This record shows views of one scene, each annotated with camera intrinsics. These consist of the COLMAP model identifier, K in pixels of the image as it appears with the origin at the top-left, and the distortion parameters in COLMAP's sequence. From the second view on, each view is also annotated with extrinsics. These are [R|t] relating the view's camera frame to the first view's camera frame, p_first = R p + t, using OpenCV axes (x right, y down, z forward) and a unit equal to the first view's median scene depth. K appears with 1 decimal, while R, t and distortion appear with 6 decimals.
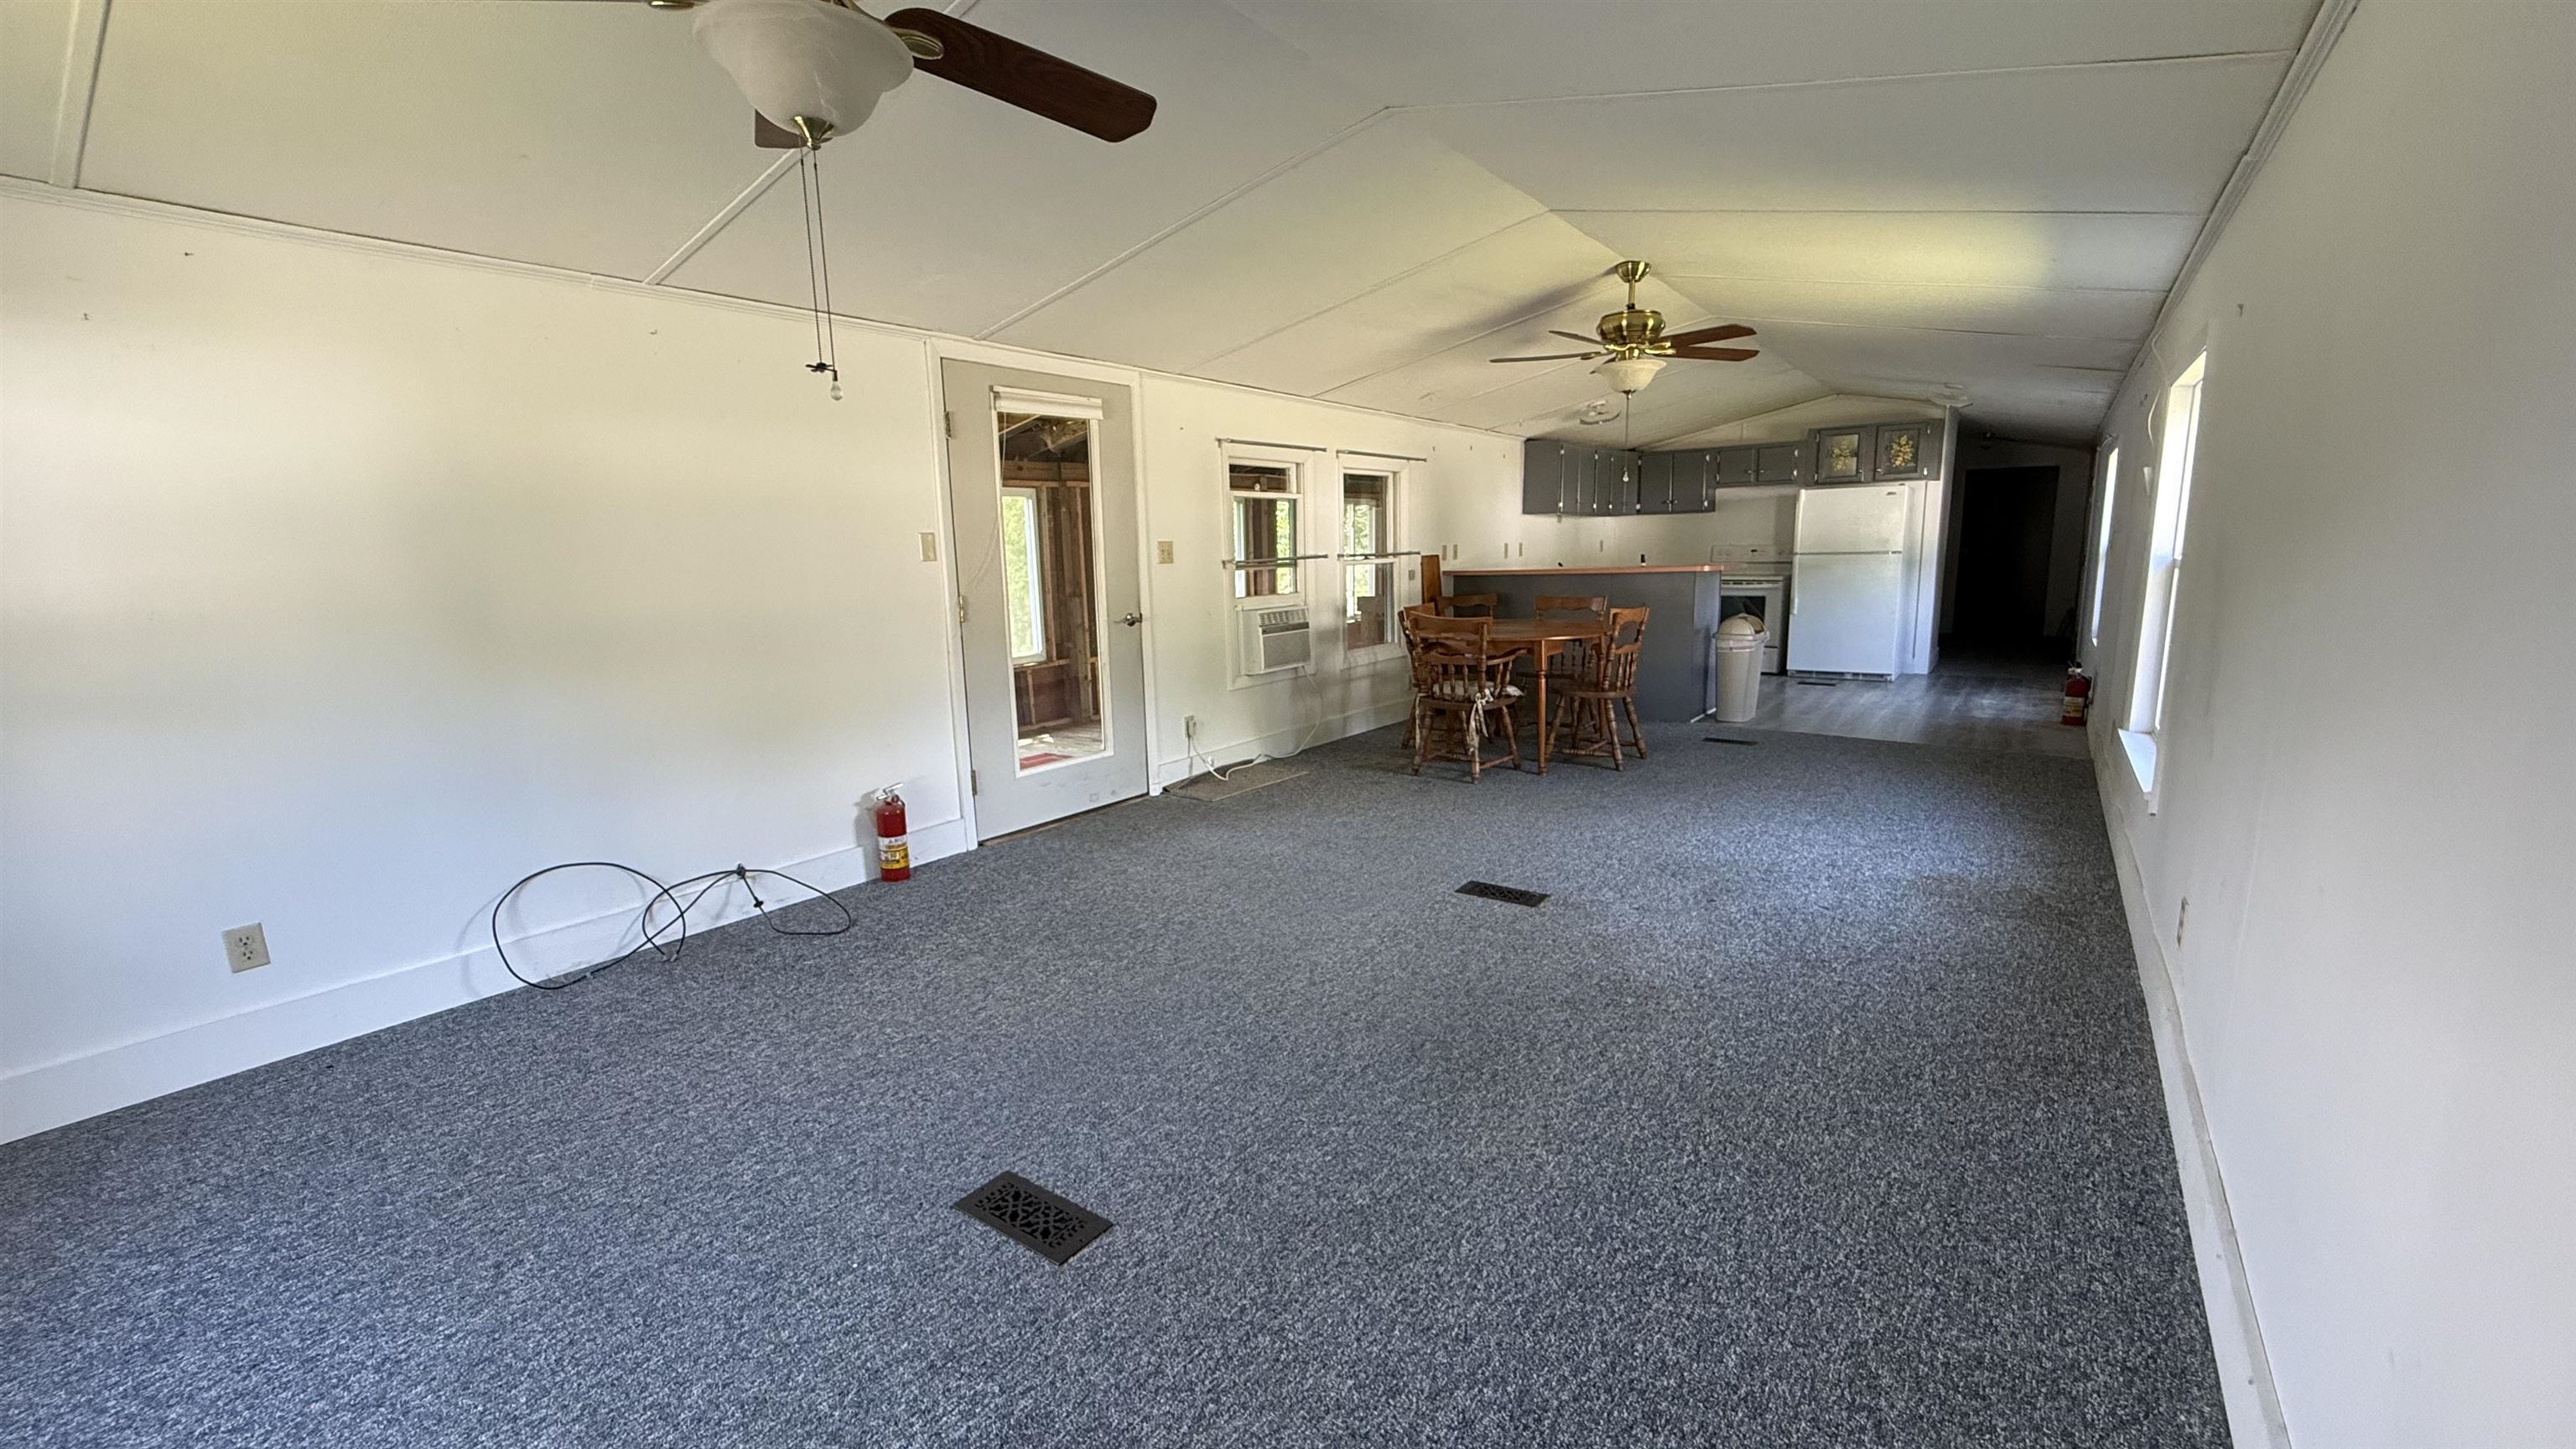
lens RADIAL K [[1025.3, 0, 1277.4], [0, 1025.3, 725.5], [0, 0, 1]] dist [-0.002755, 0.001107]
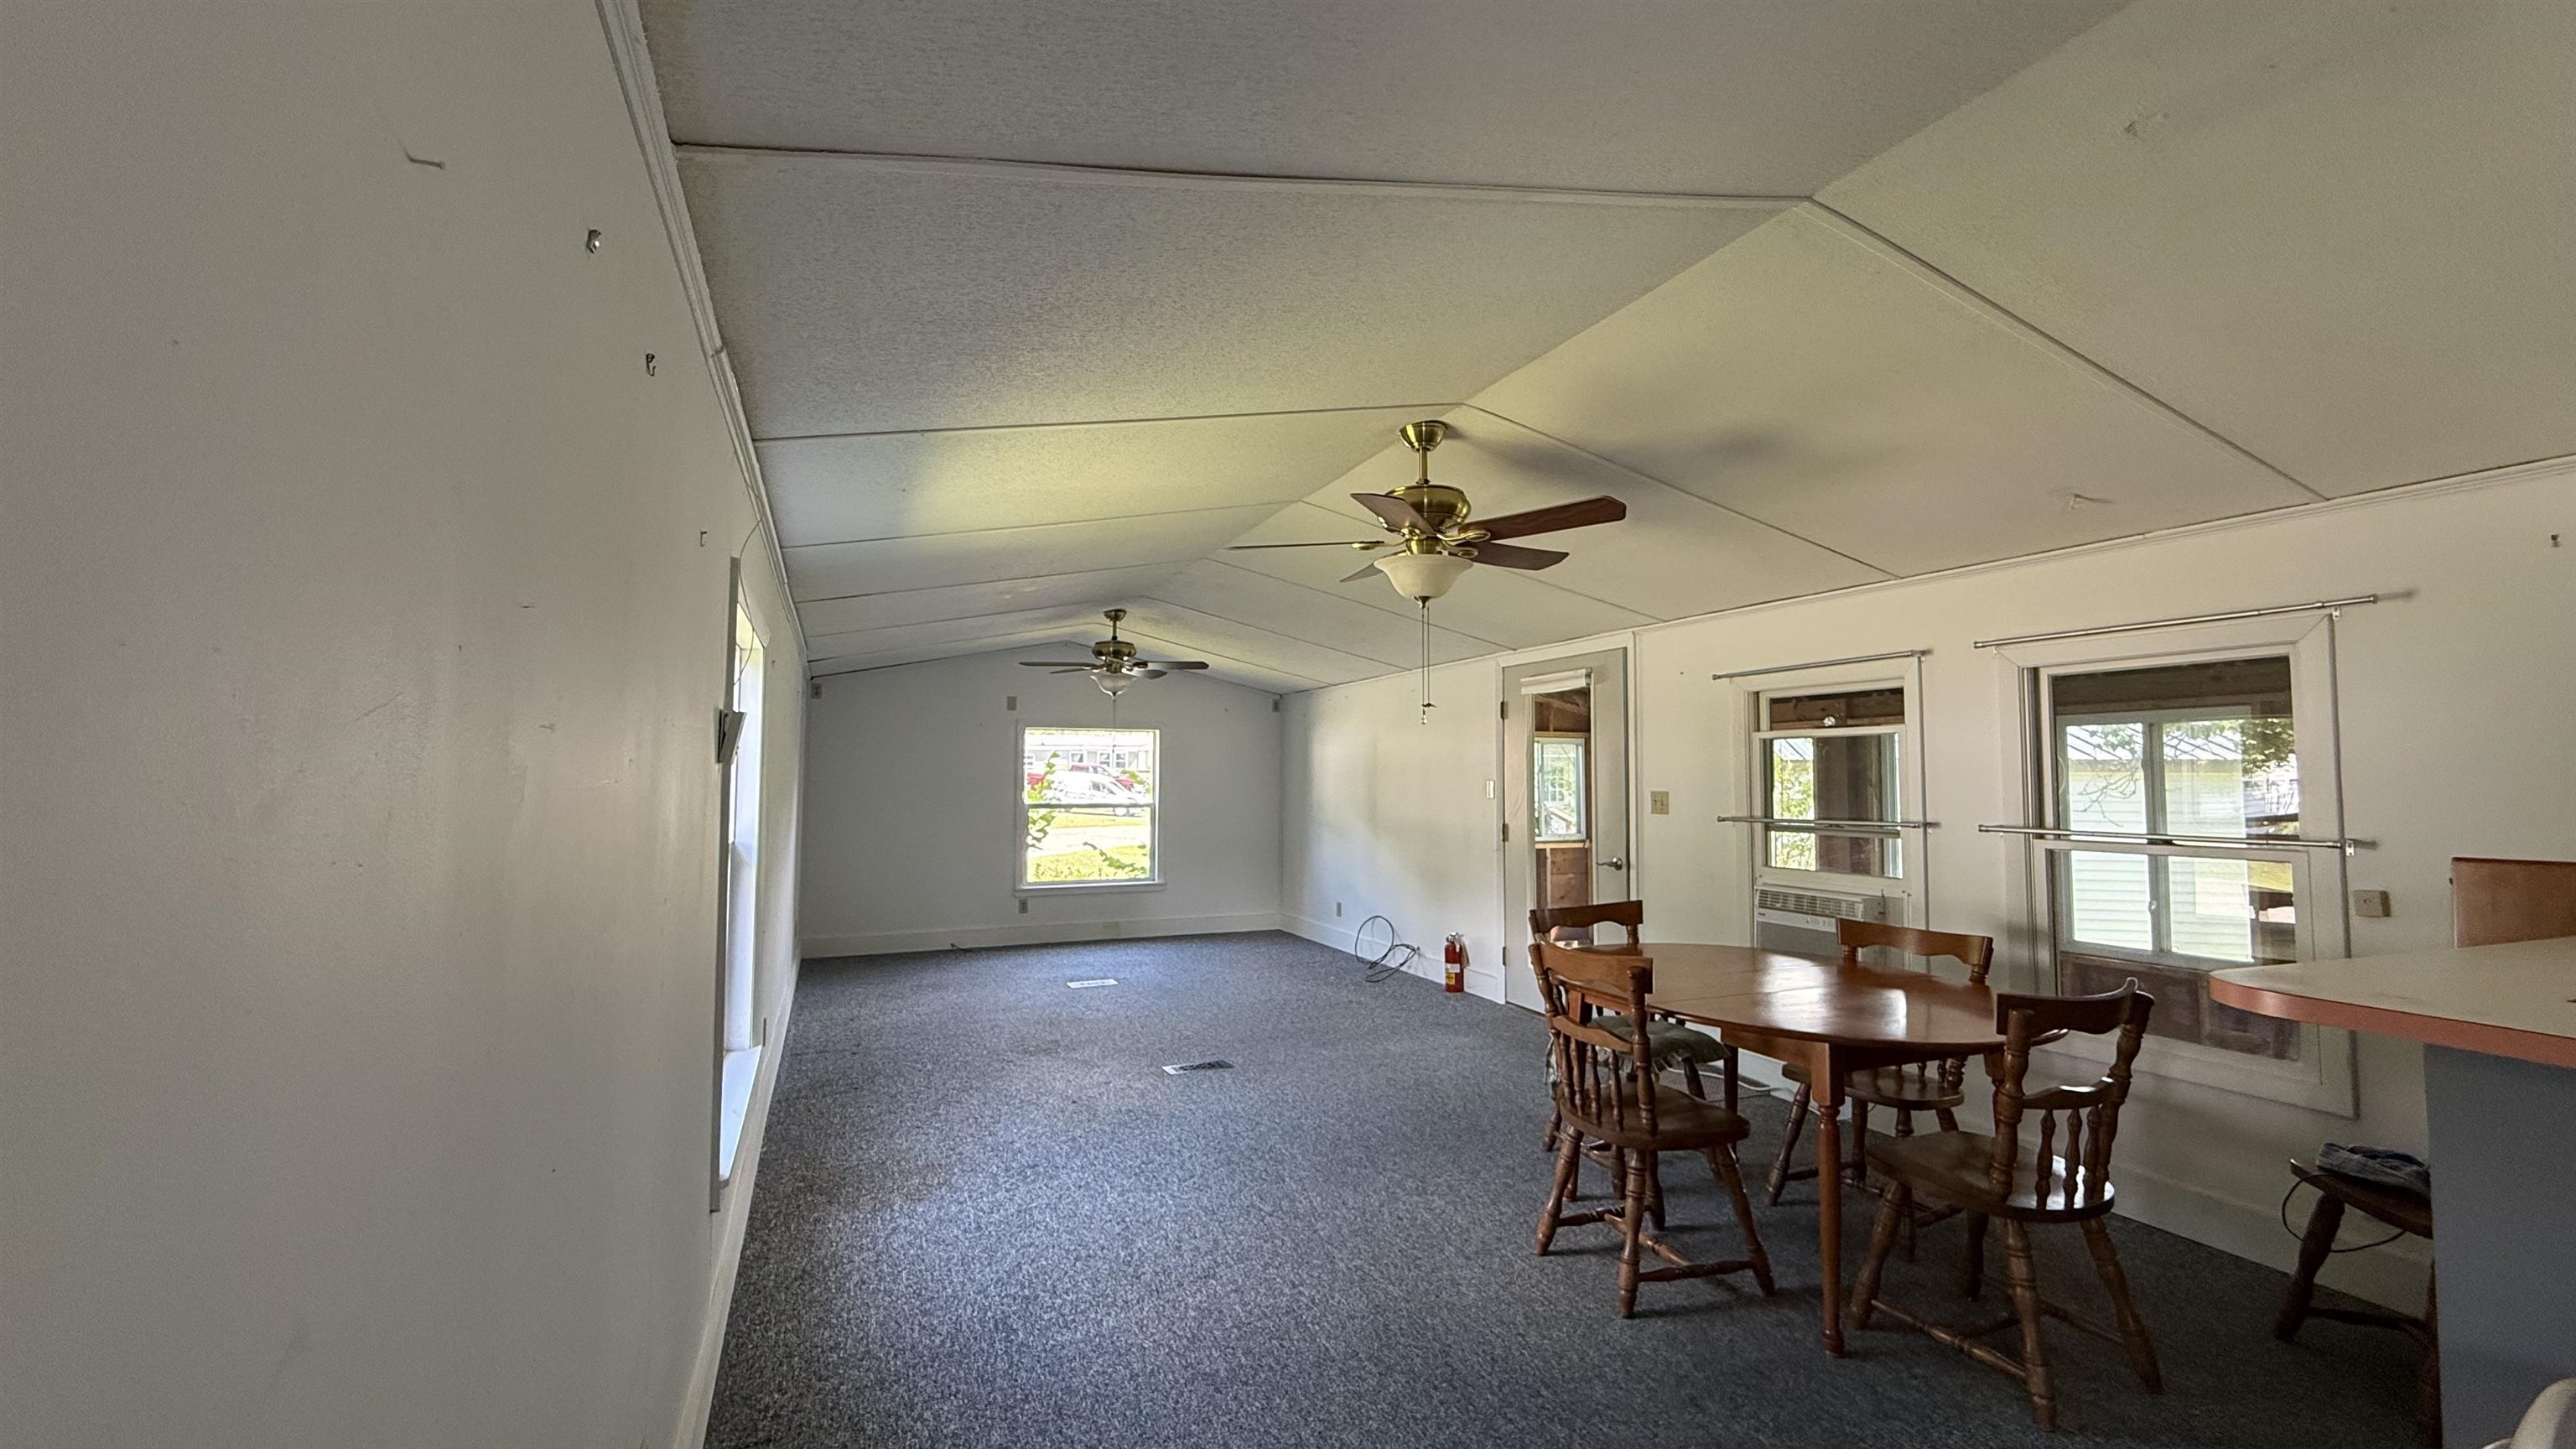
lens RADIAL K [[1025.3, 0, 1280.0], [0, 1025.3, 725.0], [0, 0, 1]] dist [-0.002755, 0.001107]
pose [[-0.504994, -0.025188, -0.862755, 1.152813], [-0.142031, 0.988373, 0.054279, -0.309552], [0.851357, 0.149949, -0.502700, 1.493745]]
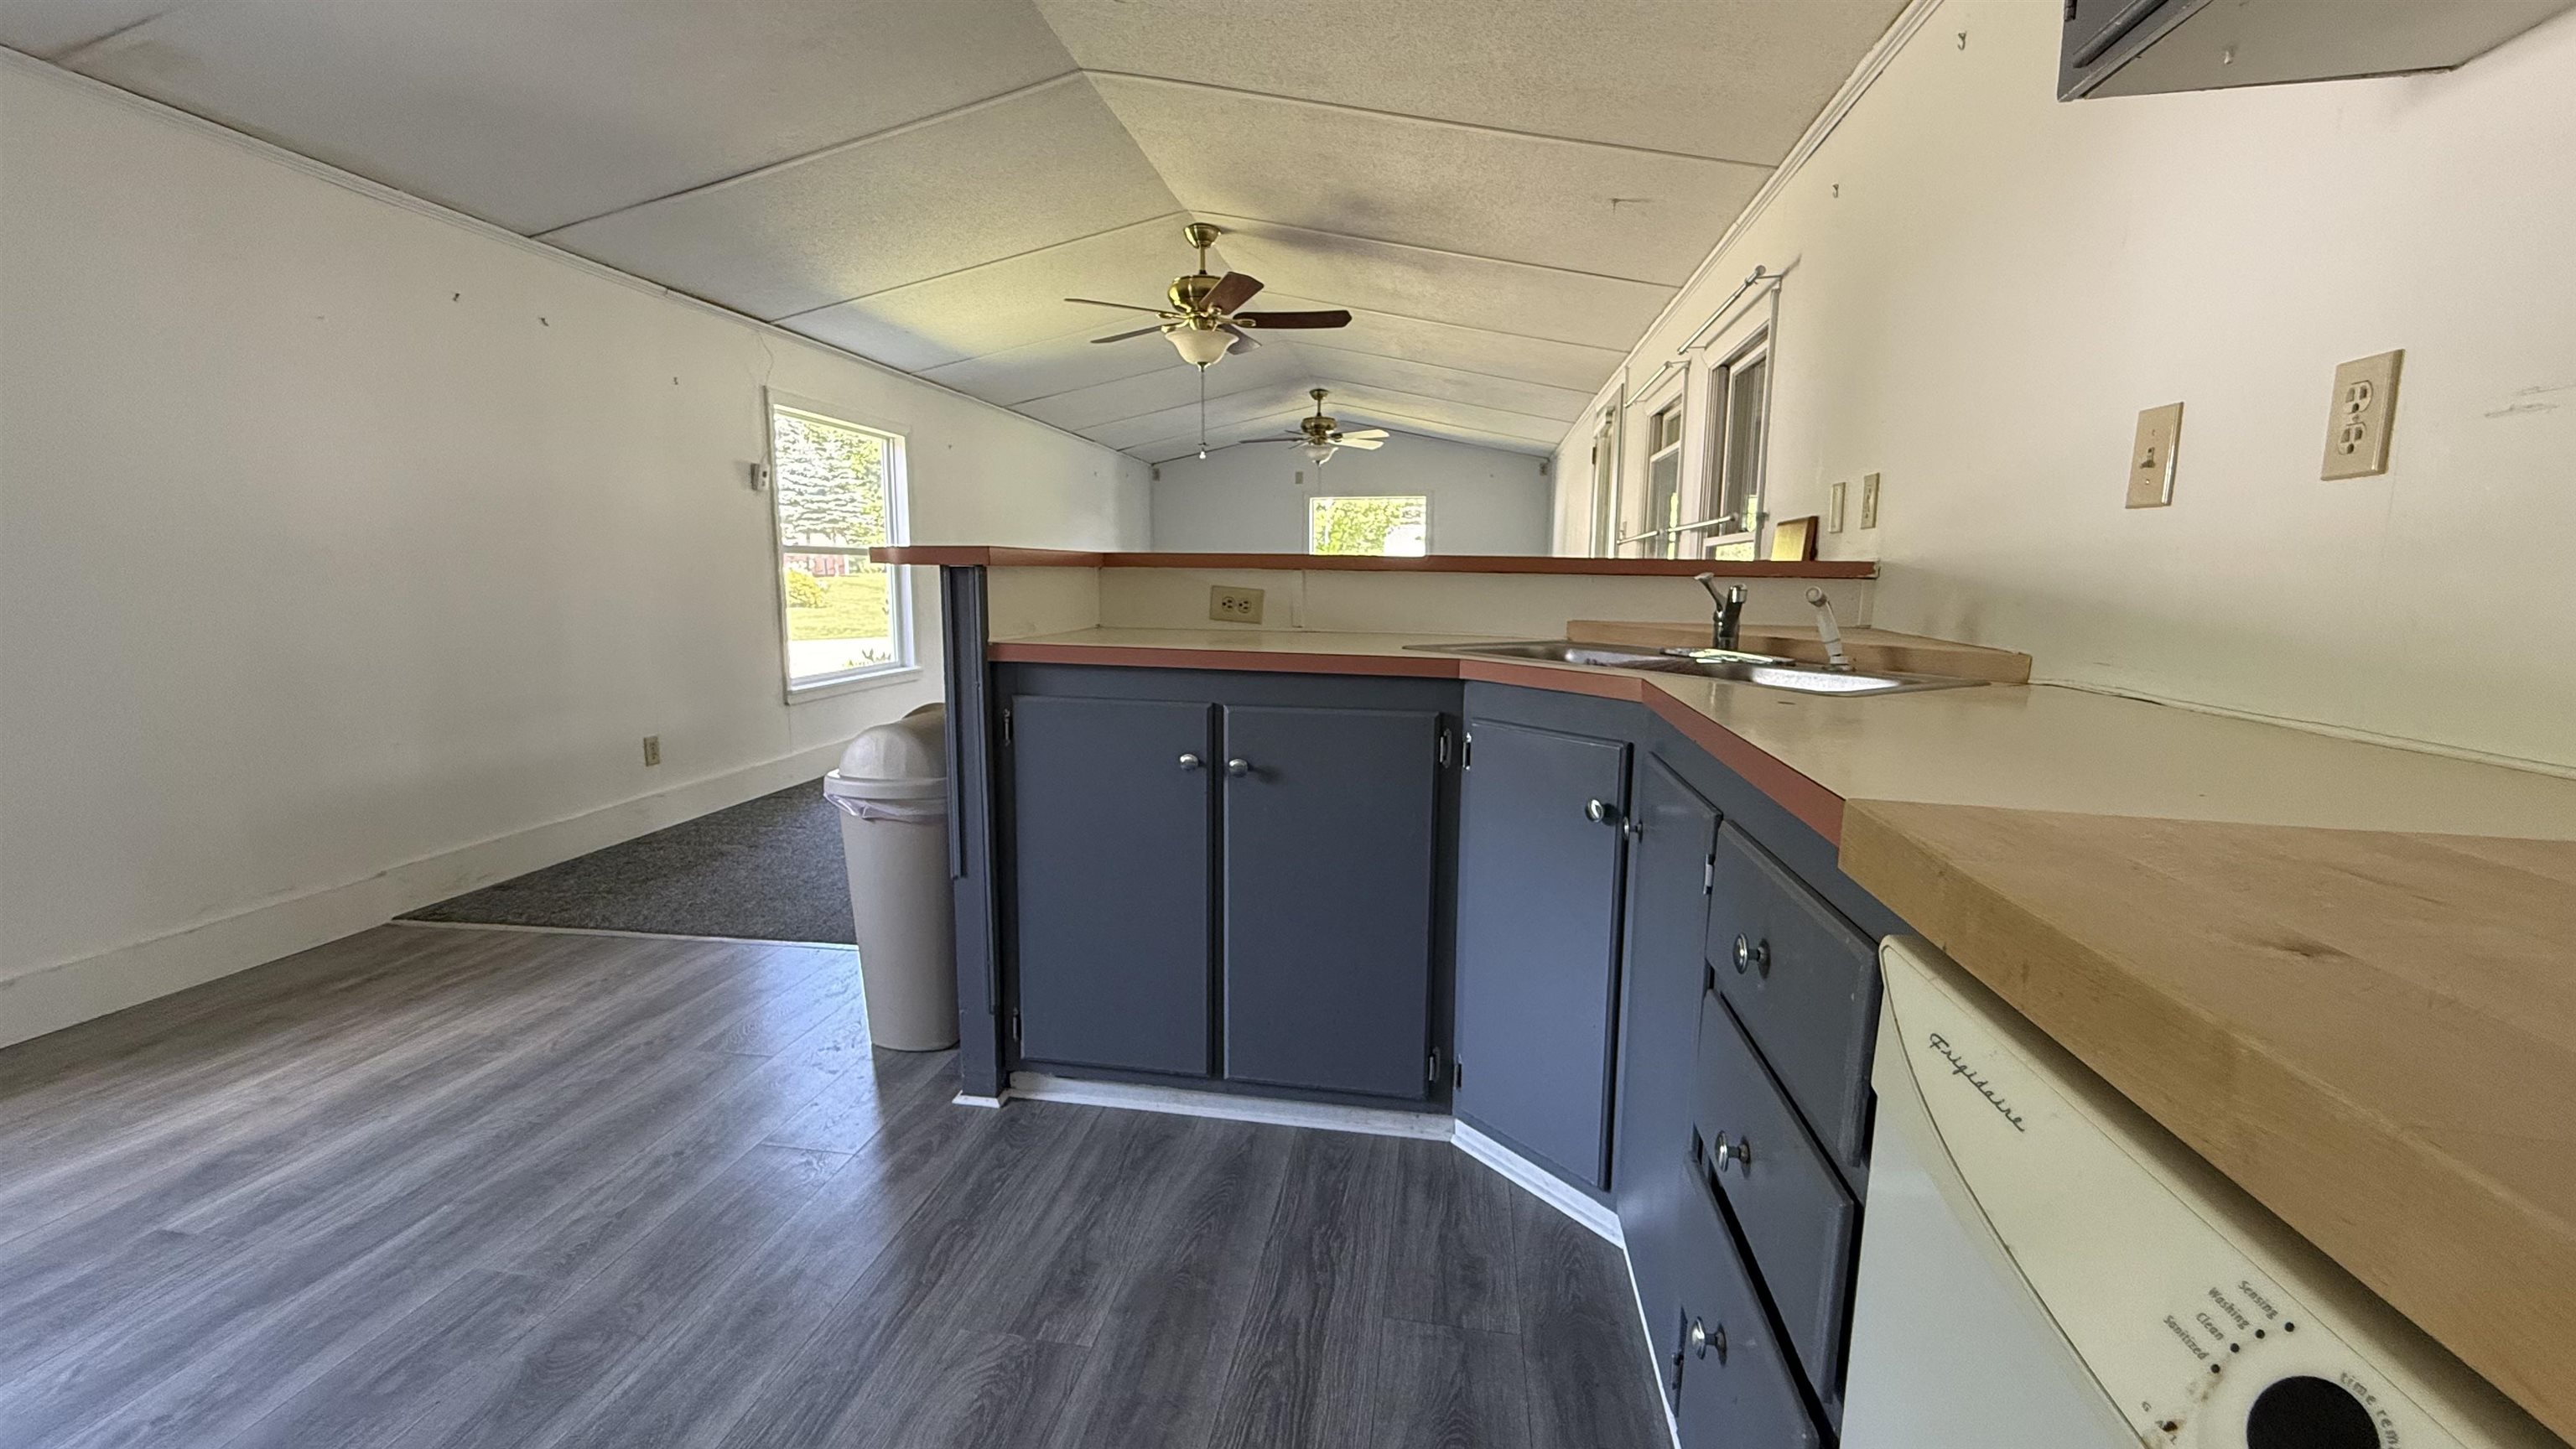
lens RADIAL K [[1025.3, 0, 1280.9], [0, 1025.3, 724.1], [0, 0, 1]] dist [-0.002755, 0.001107]
pose [[-0.891821, 0.083121, -0.444686, 0.847971], [-0.063923, 0.949959, 0.305765, -0.354482], [0.447849, 0.301114, -0.841880, 2.250508]]
